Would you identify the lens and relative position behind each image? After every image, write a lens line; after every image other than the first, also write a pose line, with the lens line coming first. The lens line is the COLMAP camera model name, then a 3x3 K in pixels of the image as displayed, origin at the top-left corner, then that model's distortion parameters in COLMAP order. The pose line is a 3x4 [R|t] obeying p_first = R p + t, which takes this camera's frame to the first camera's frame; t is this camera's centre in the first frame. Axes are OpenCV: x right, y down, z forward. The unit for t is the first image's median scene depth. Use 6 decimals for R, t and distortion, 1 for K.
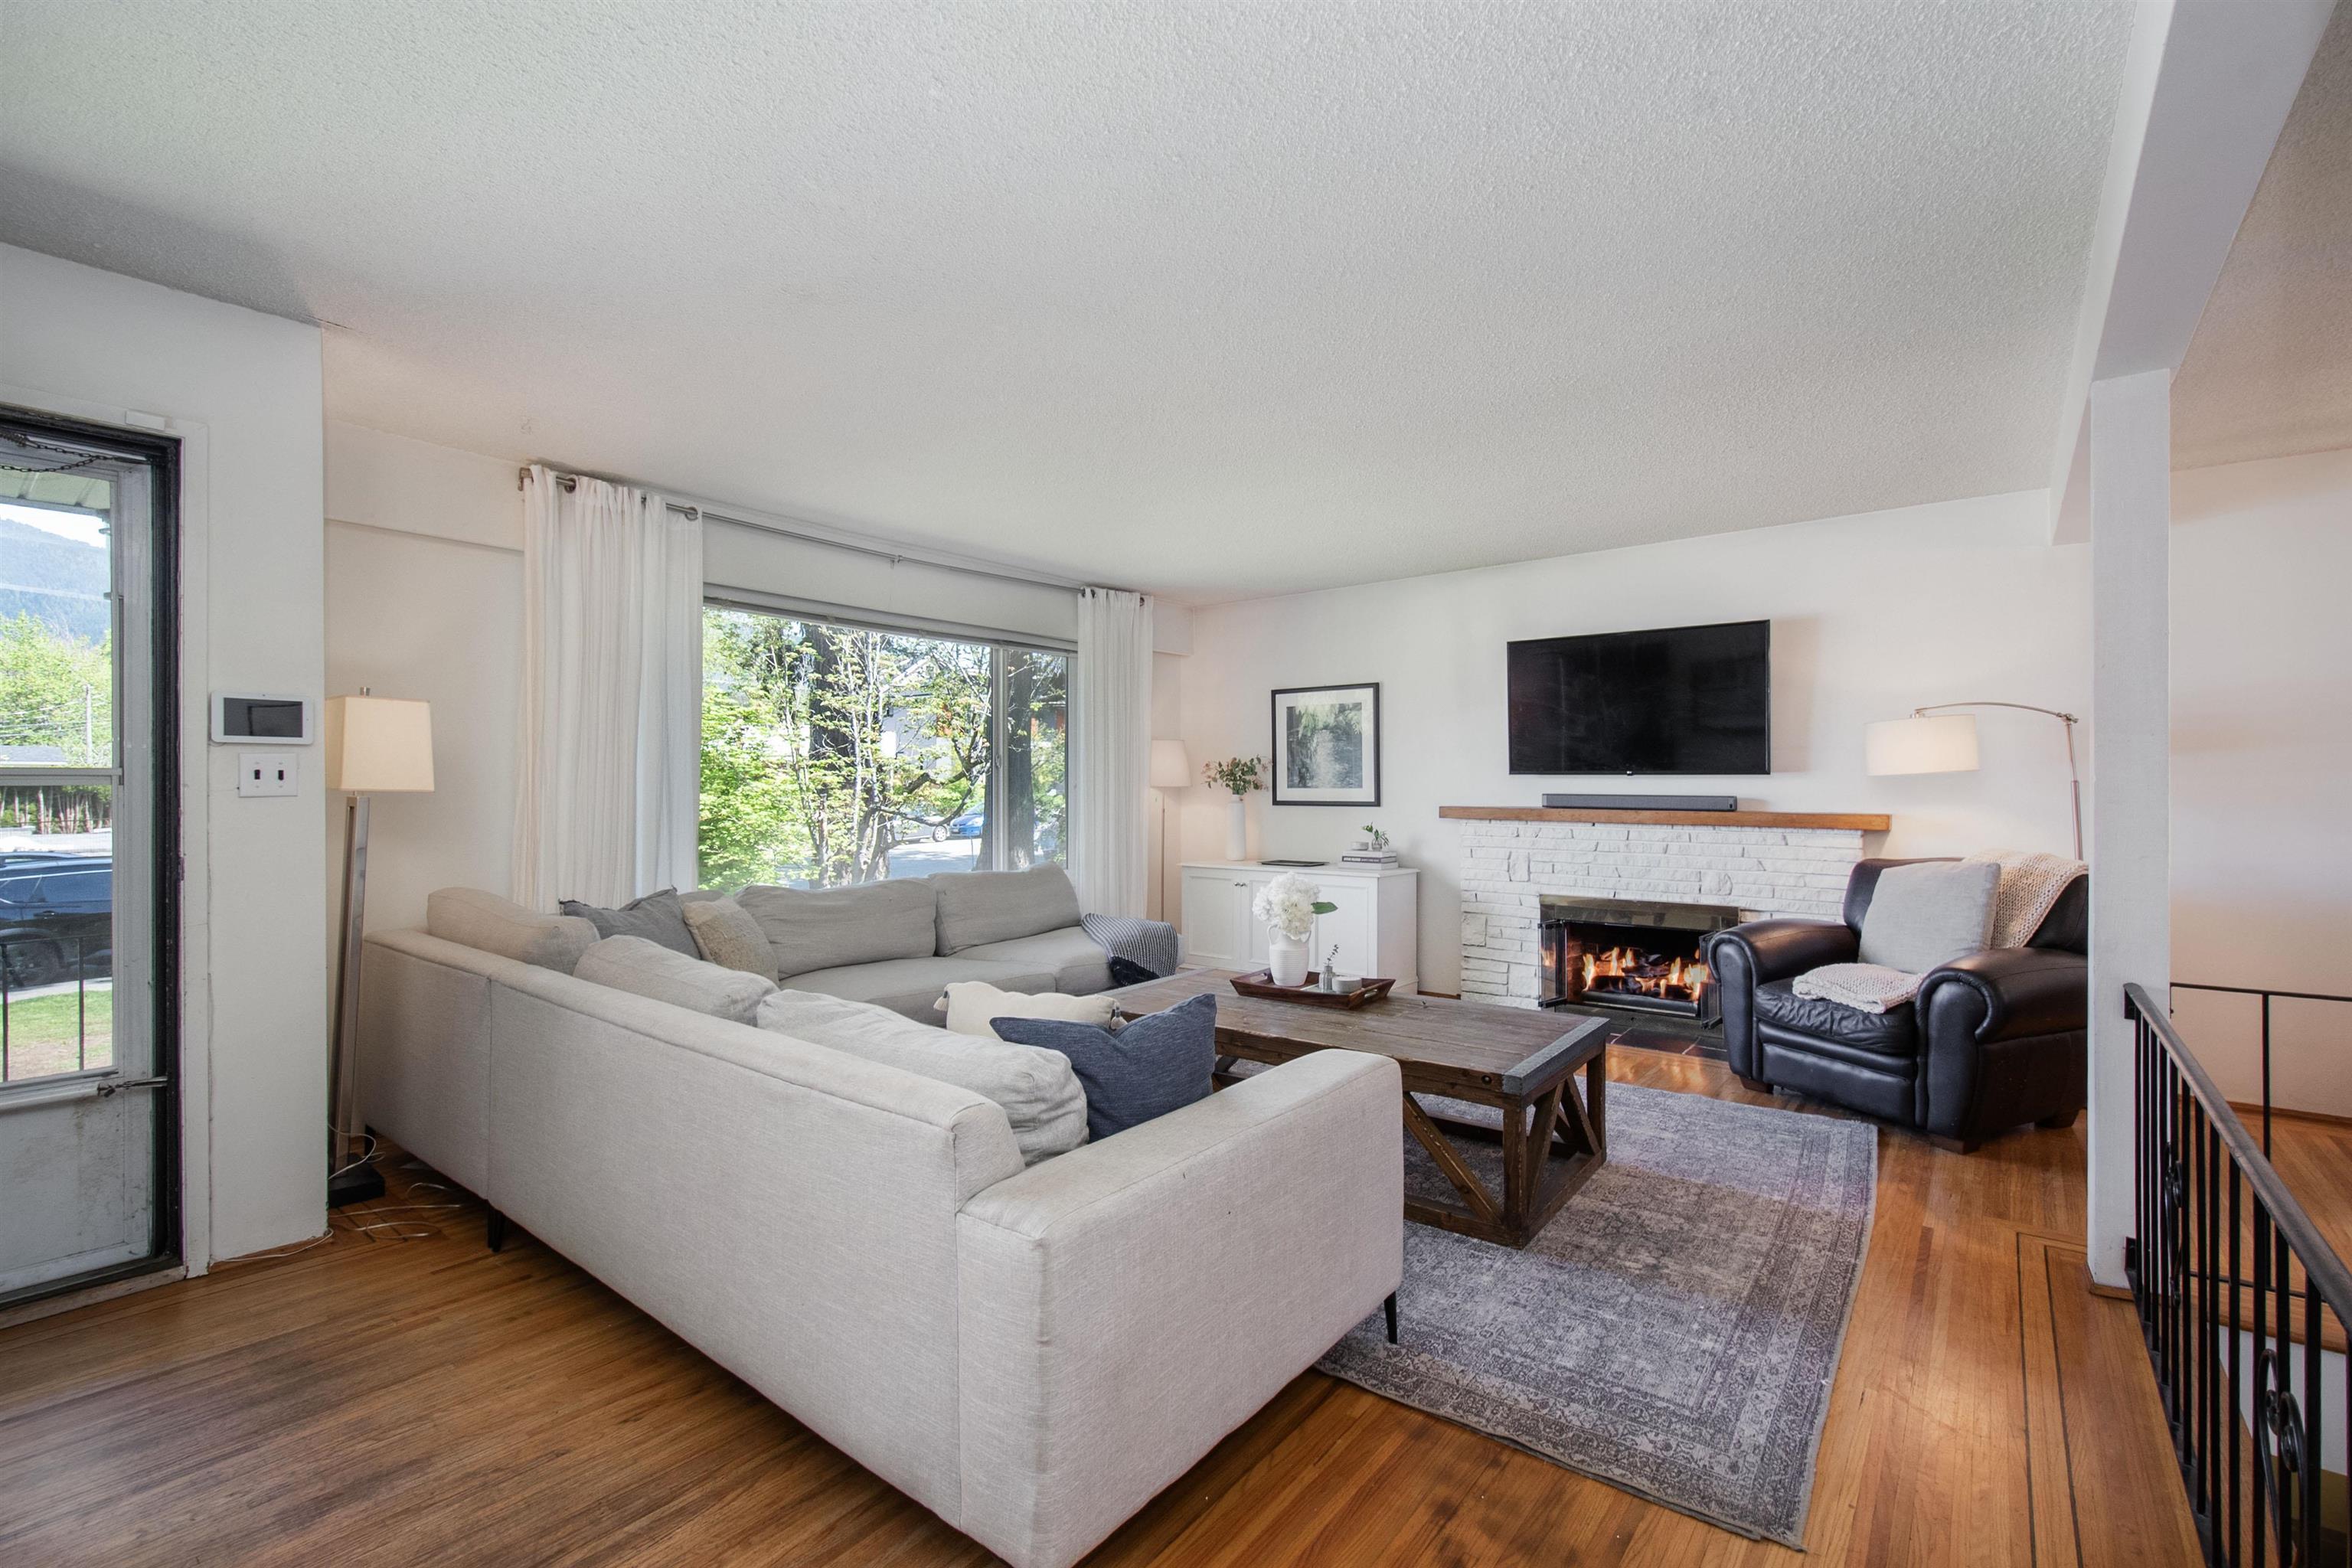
lens RADIAL K [[1019.8, 0, 1203.5], [0, 1019.8, 780.3], [0, 0, 1]] dist [0.006188, -0.000546]
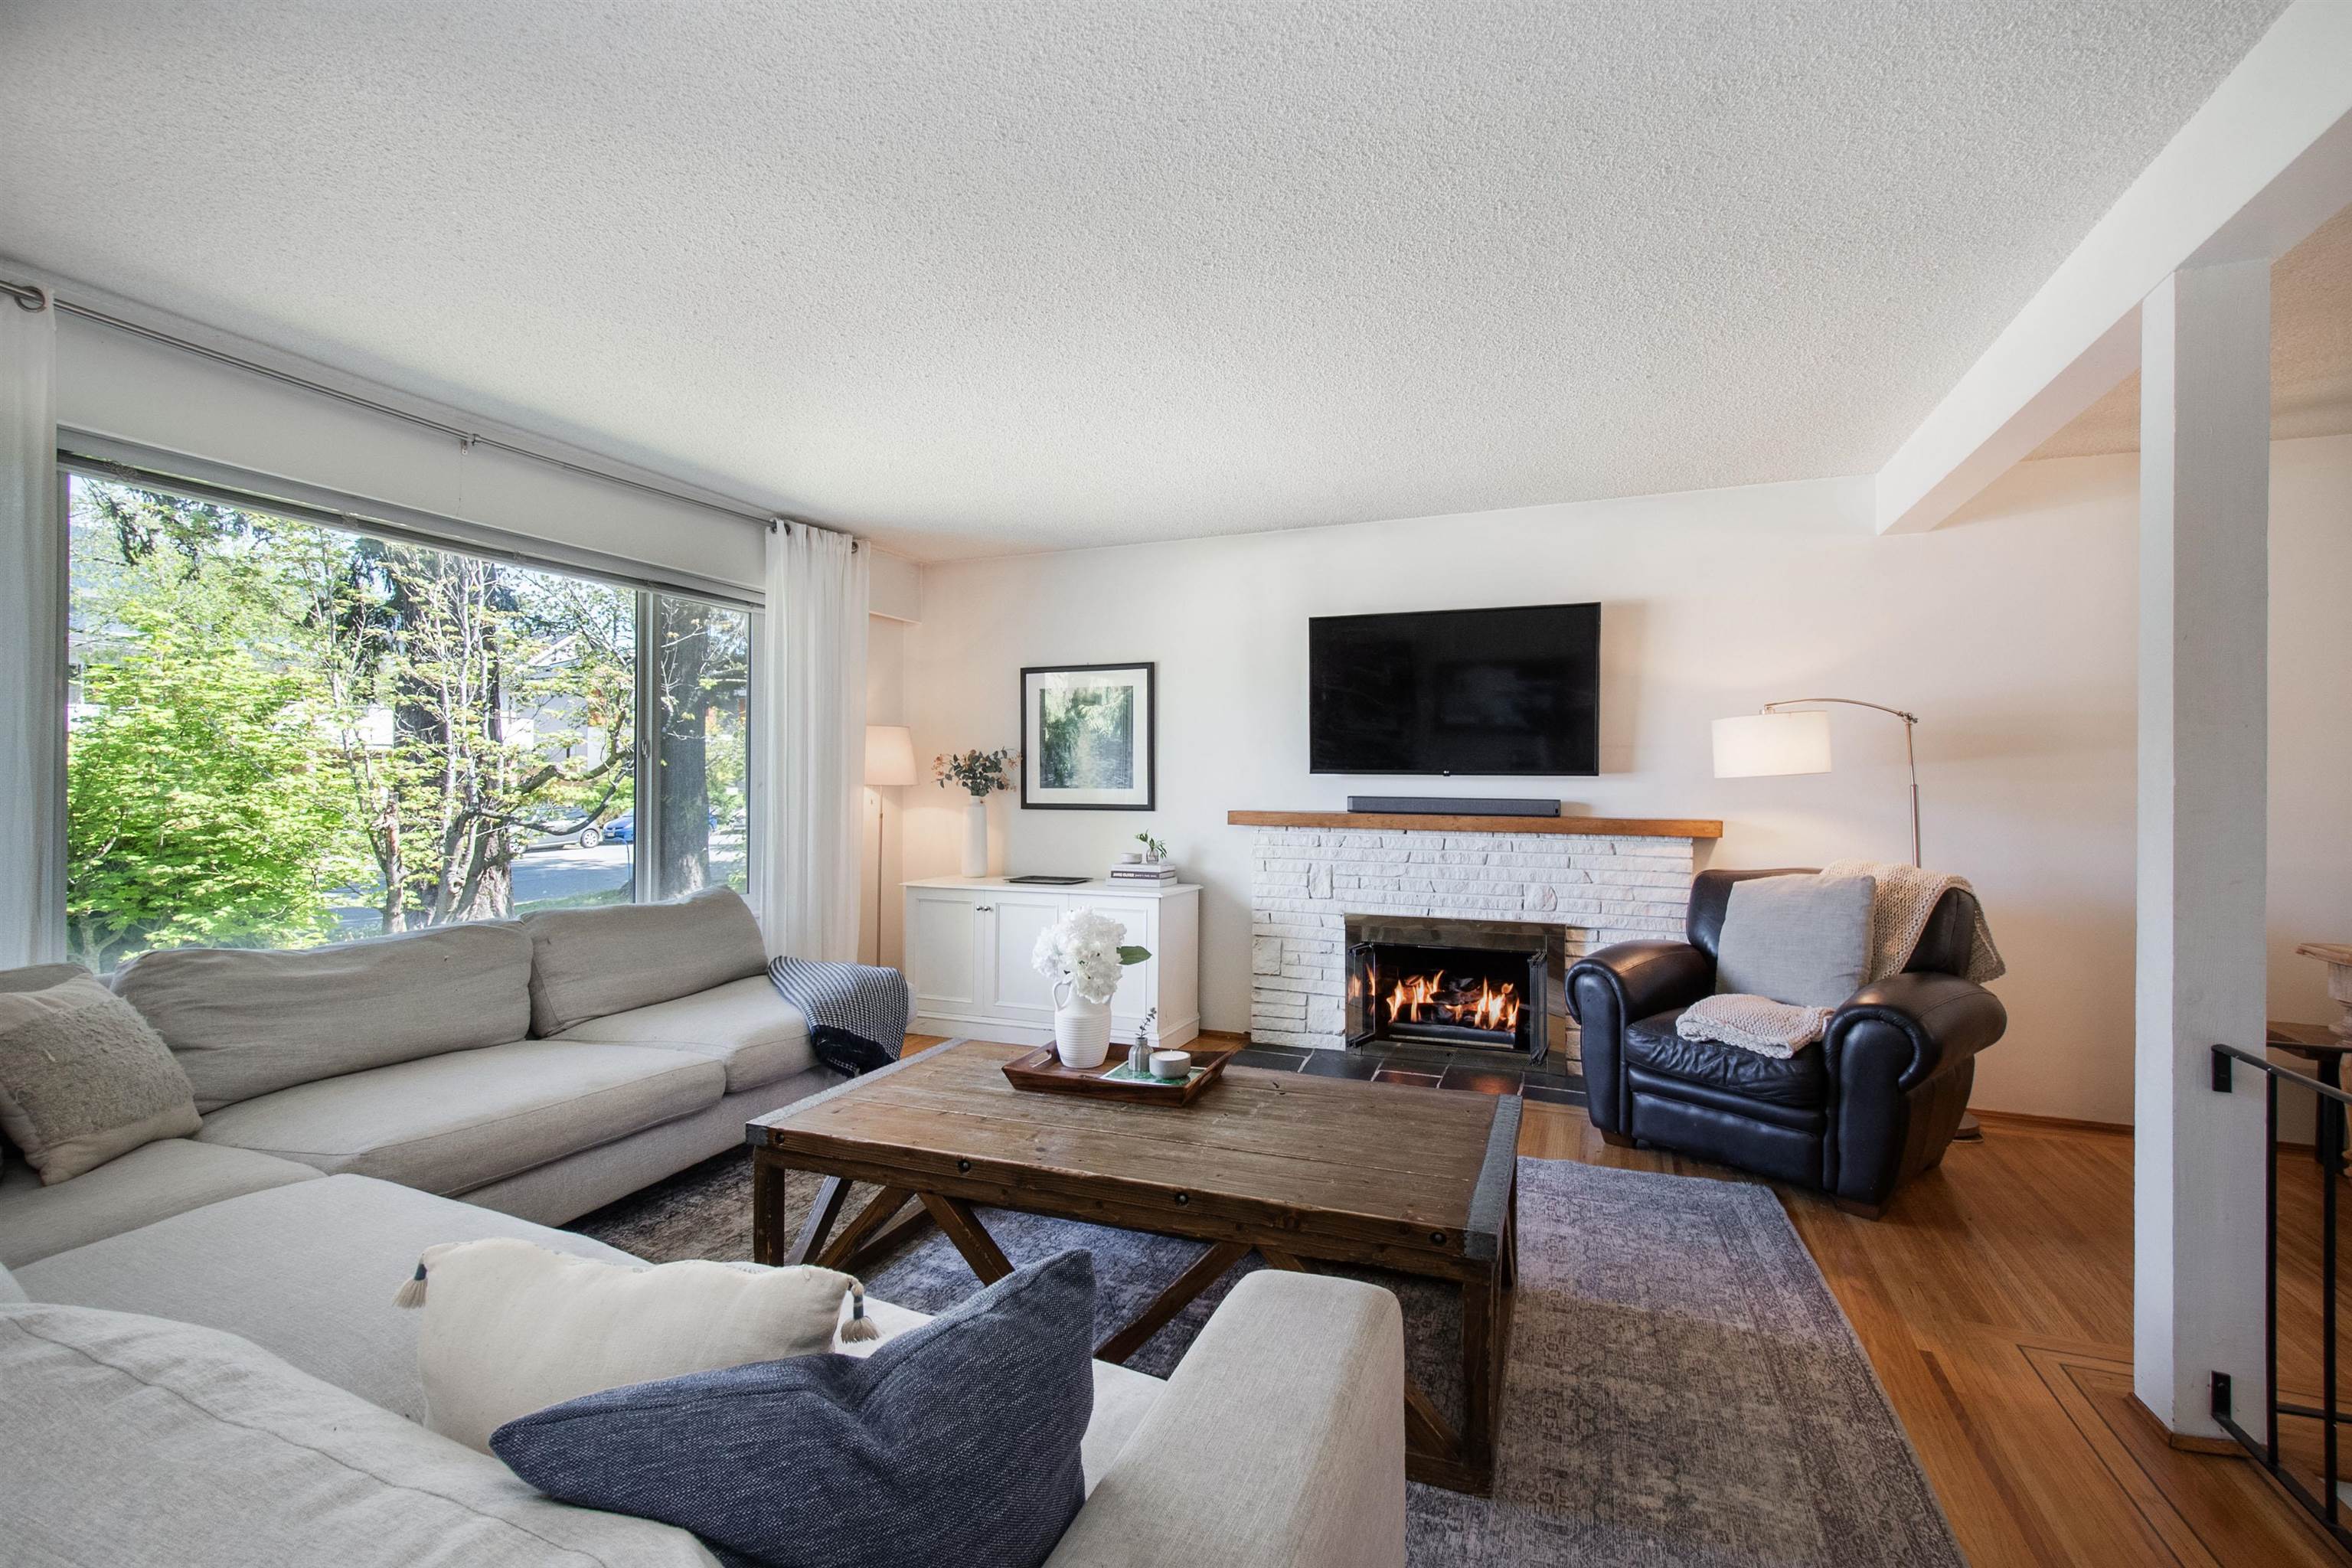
lens RADIAL K [[1019.8, 0, 1203.5], [0, 1019.8, 780.3], [0, 0, 1]] dist [0.006188, -0.000546]
pose [[0.959931, 0.007137, 0.280147, -0.025835], [-0.007353, 0.999973, -0.000280, 0.000901], [-0.280142, -0.001791, 0.959957, 0.210484]]
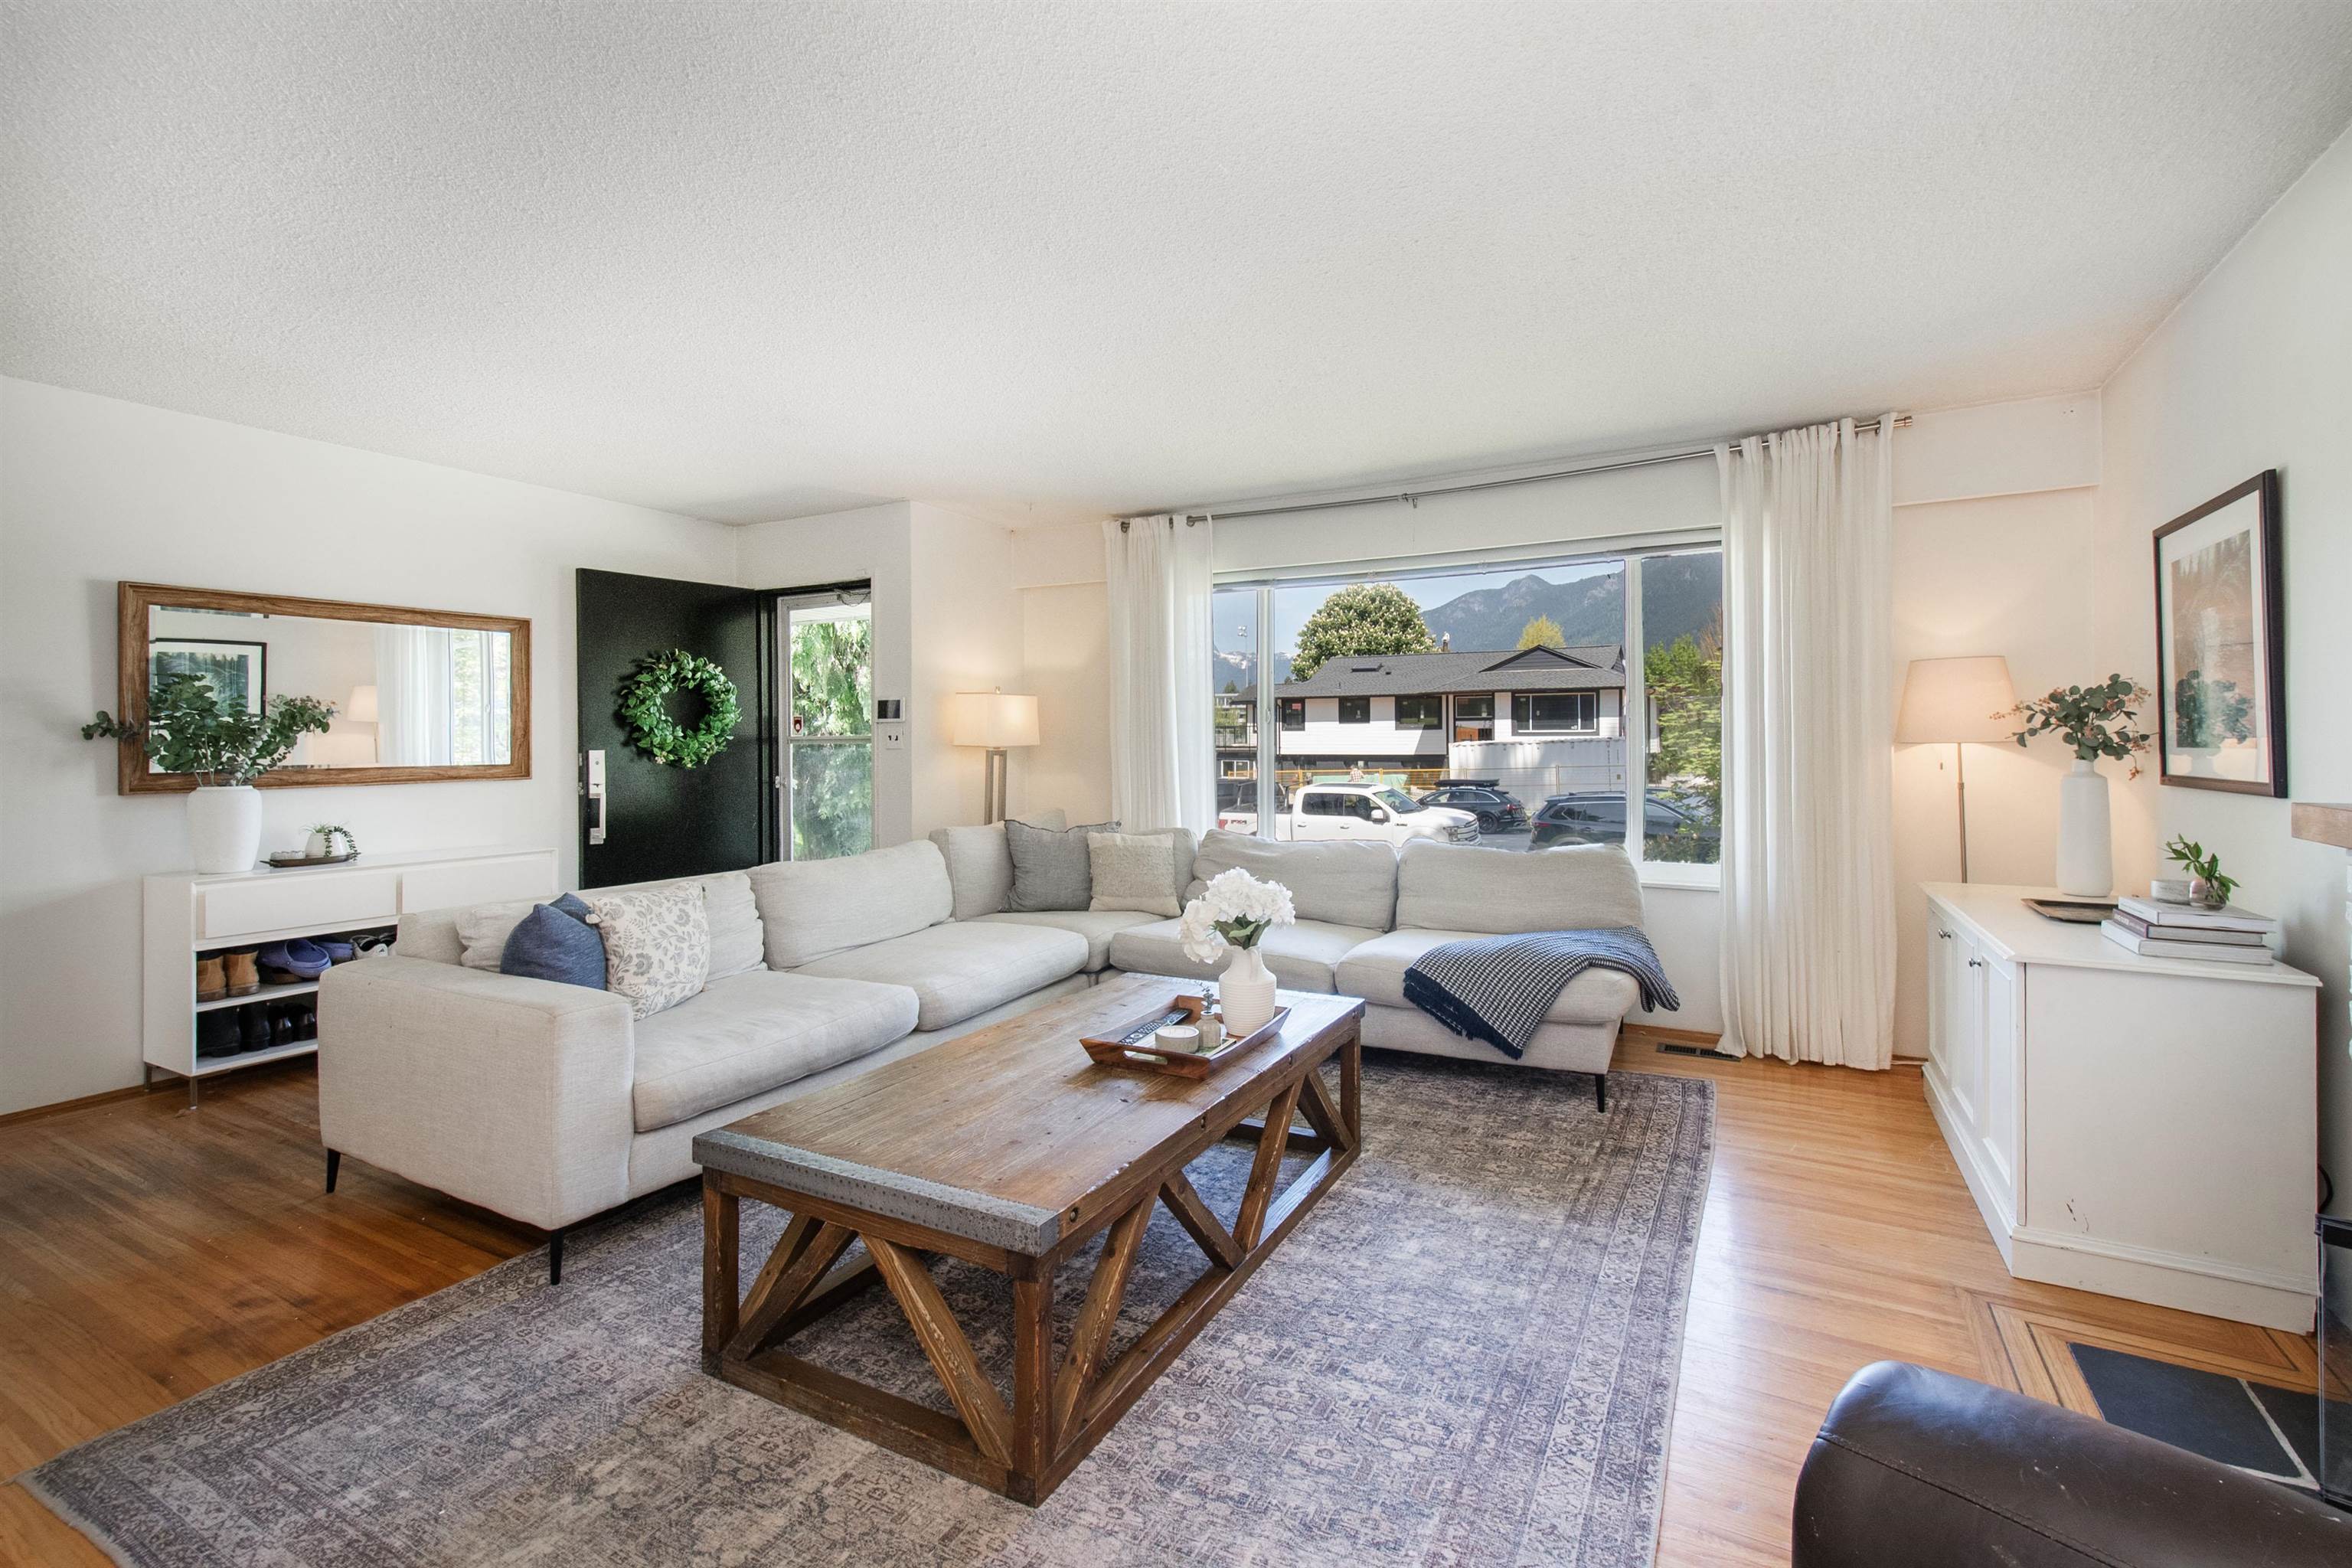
lens RADIAL K [[1042.0, 0, 1190.3], [0, 1042.0, 735.4], [0, 0, 1]] dist [0.007733, 0.000431]
pose [[0.154346, -0.005432, -0.988002, 0.558218], [0.007371, 0.999963, -0.004346, 0.000766], [0.987989, -0.006612, 0.154380, 0.614564]]
